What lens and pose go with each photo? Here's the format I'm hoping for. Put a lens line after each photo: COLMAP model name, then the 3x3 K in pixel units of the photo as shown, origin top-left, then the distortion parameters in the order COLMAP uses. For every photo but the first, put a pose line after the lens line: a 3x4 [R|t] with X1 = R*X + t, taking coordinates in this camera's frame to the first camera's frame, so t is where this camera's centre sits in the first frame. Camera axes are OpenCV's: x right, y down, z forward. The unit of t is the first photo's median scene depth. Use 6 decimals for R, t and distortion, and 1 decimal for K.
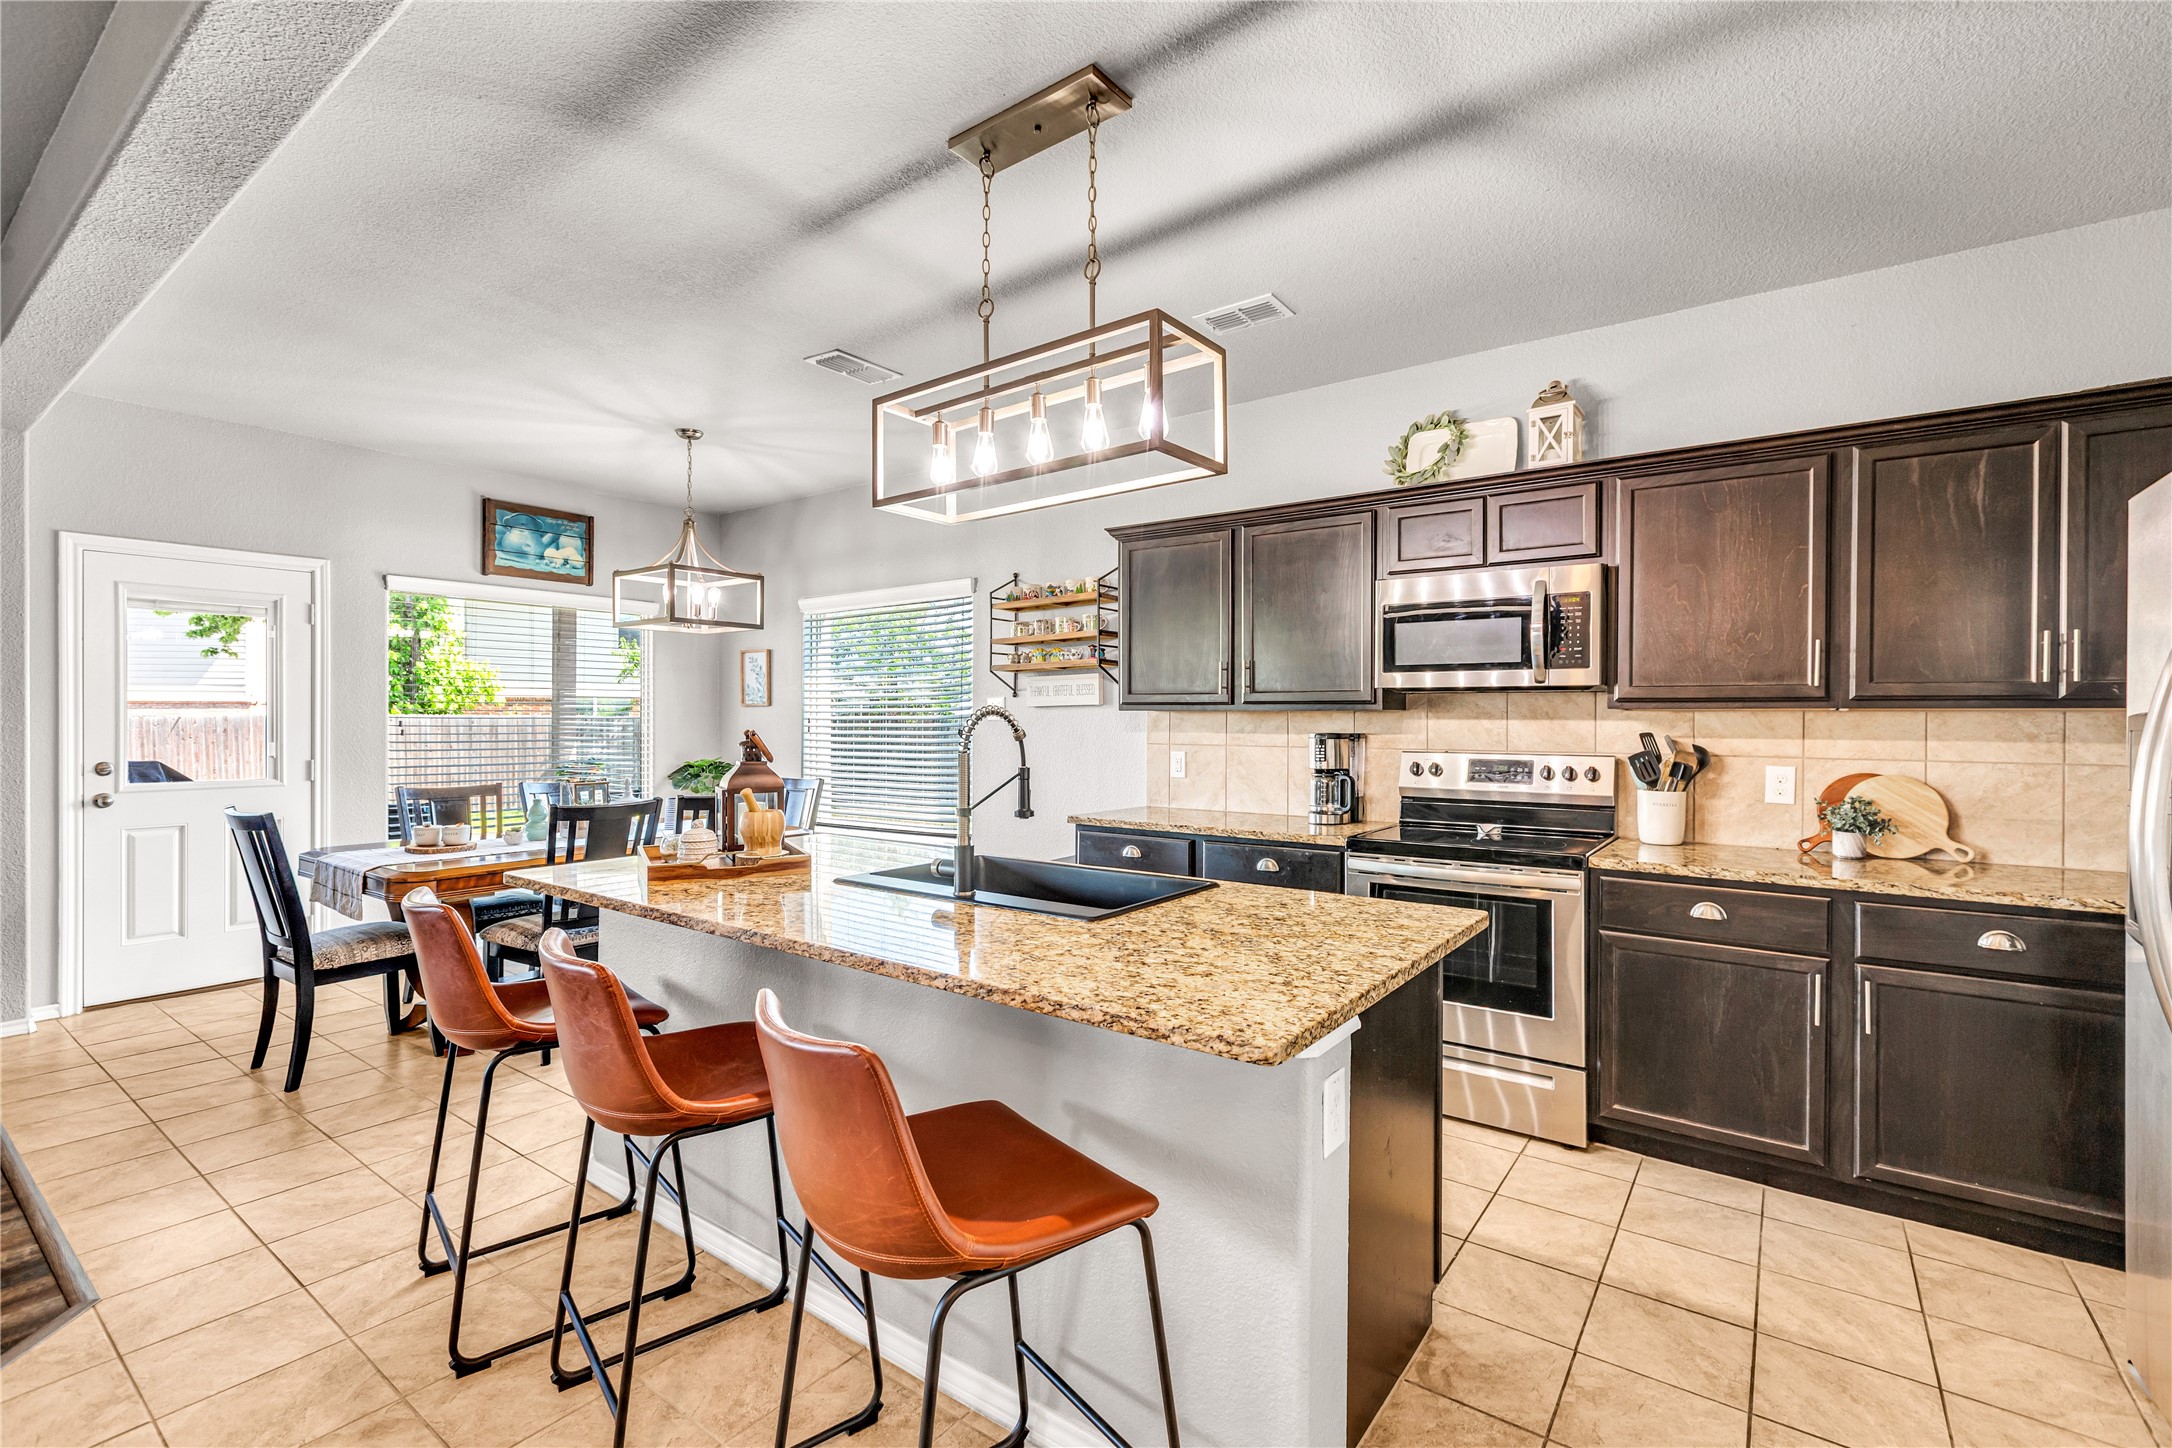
lens RADIAL K [[959.7, 0, 1094.0], [0, 959.7, 723.2], [0, 0, 1]] dist [0.002086, 0.000646]
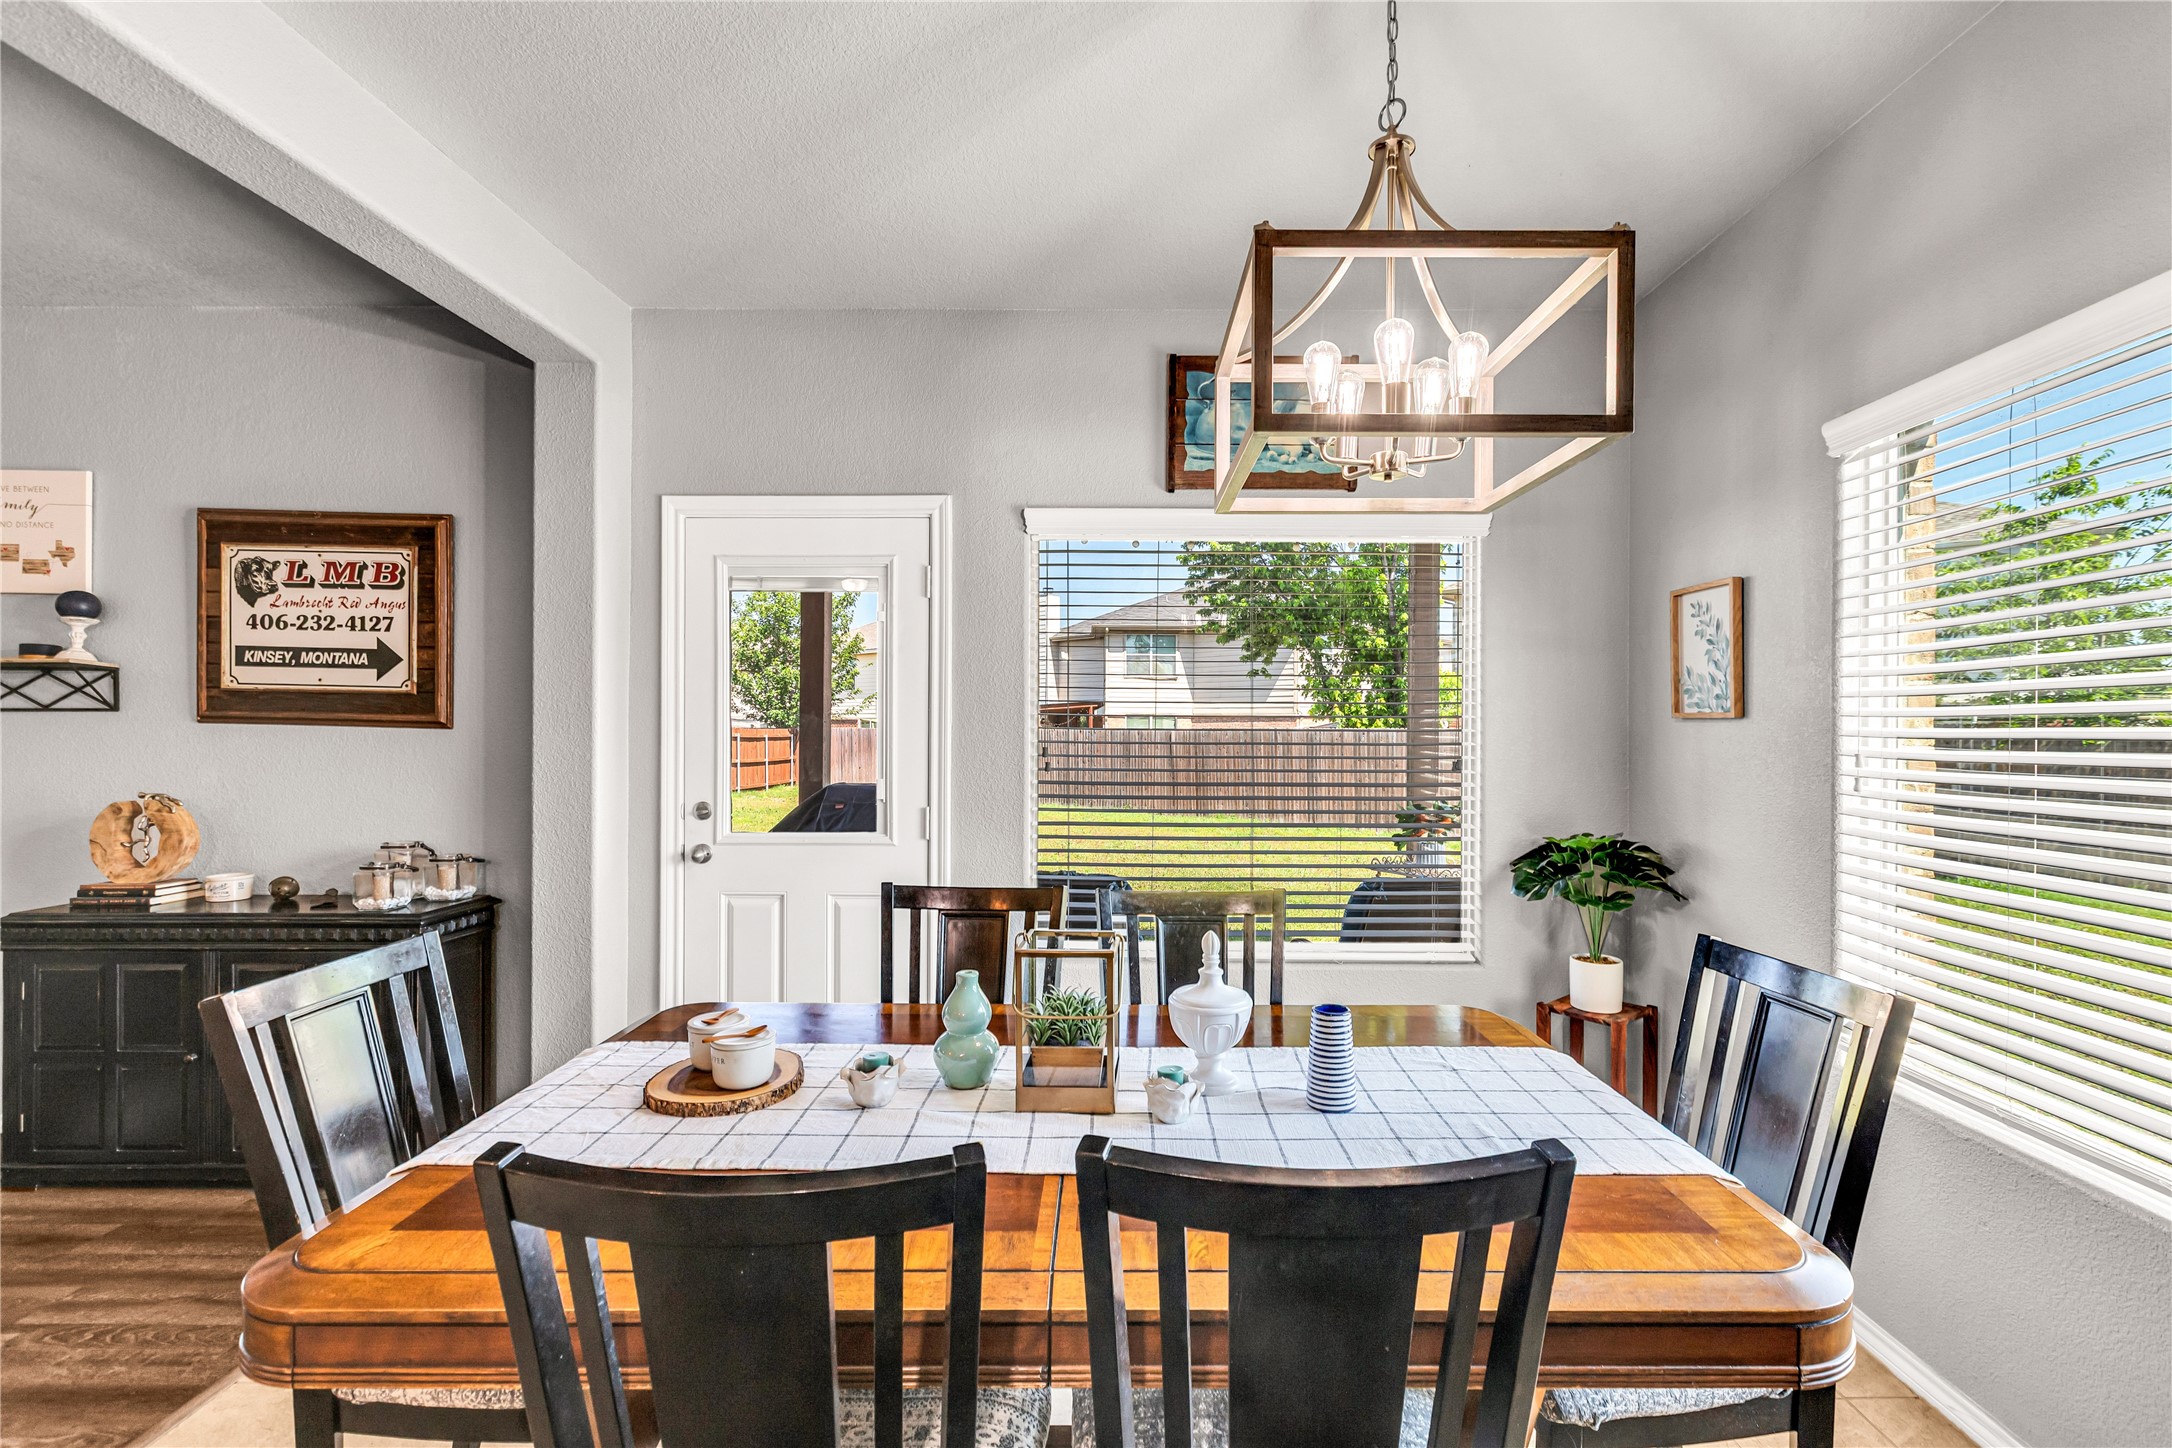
lens RADIAL K [[983.2, 0, 1115.9], [0, 983.2, 722.3], [0, 0, 1]] dist [0.004088, -0.000332]
pose [[0.584278, -0.002933, -0.811548, -0.237899], [-0.006918, 0.999939, -0.008594, -0.016357], [0.811524, 0.010636, 0.584222, 0.833841]]
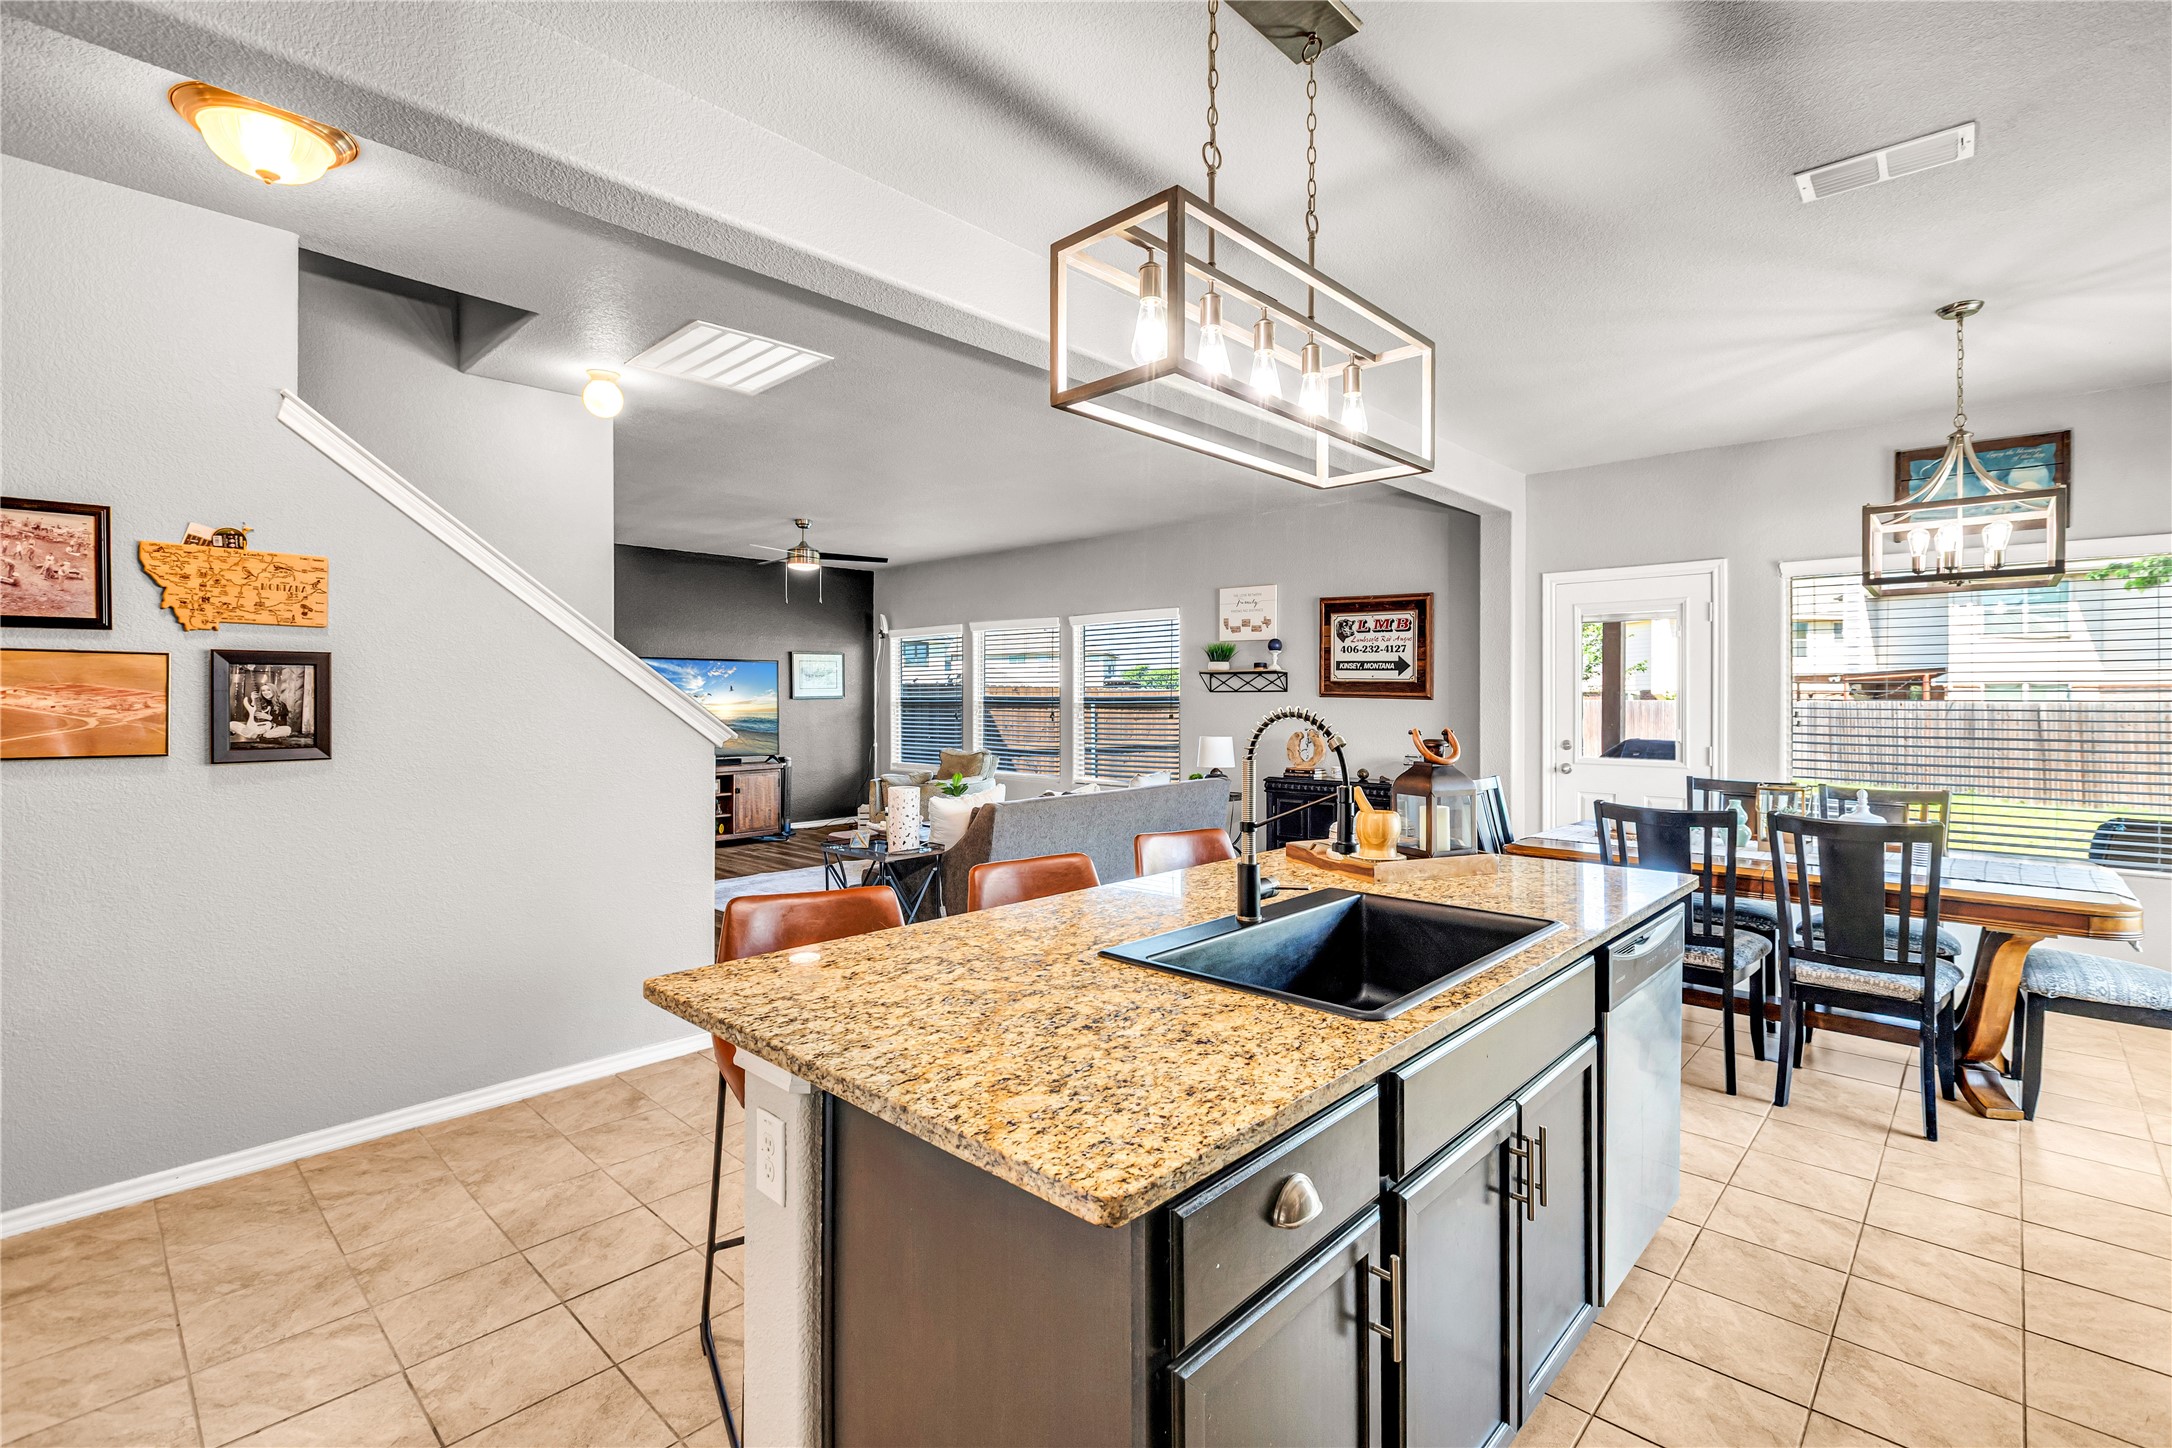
lens RADIAL K [[983.2, 0, 1095.7], [0, 983.2, 692.1], [0, 0, 1]] dist [0.004088, -0.000332]
pose [[-0.113240, -0.006455, -0.993547, 0.419038], [-0.007441, 0.999956, -0.005649, -0.013536], [0.993540, 0.006753, -0.113284, 0.512684]]
